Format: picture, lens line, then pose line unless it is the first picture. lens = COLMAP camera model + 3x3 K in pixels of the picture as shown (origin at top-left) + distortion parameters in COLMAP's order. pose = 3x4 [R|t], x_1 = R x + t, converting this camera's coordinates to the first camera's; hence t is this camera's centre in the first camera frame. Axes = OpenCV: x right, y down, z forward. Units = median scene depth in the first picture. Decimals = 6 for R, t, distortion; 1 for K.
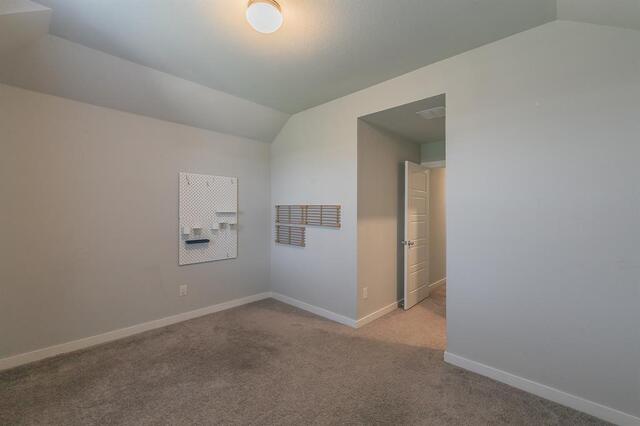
lens RADIAL K [[277.8, 0, 319.5], [0, 277.8, 208.6], [0, 0, 1]] dist [0.001074, -0.000080]
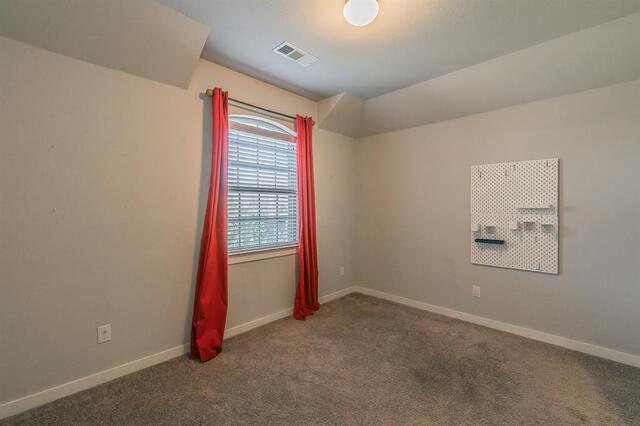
lens RADIAL K [[277.8, 0, 319.5], [0, 277.8, 208.6], [0, 0, 1]] dist [0.001074, -0.000080]
pose [[-0.025556, 0.001298, -0.999673, 0.461325], [0.008836, 0.999960, 0.001072, 0.009880], [0.999634, -0.008806, -0.025566, 0.500100]]
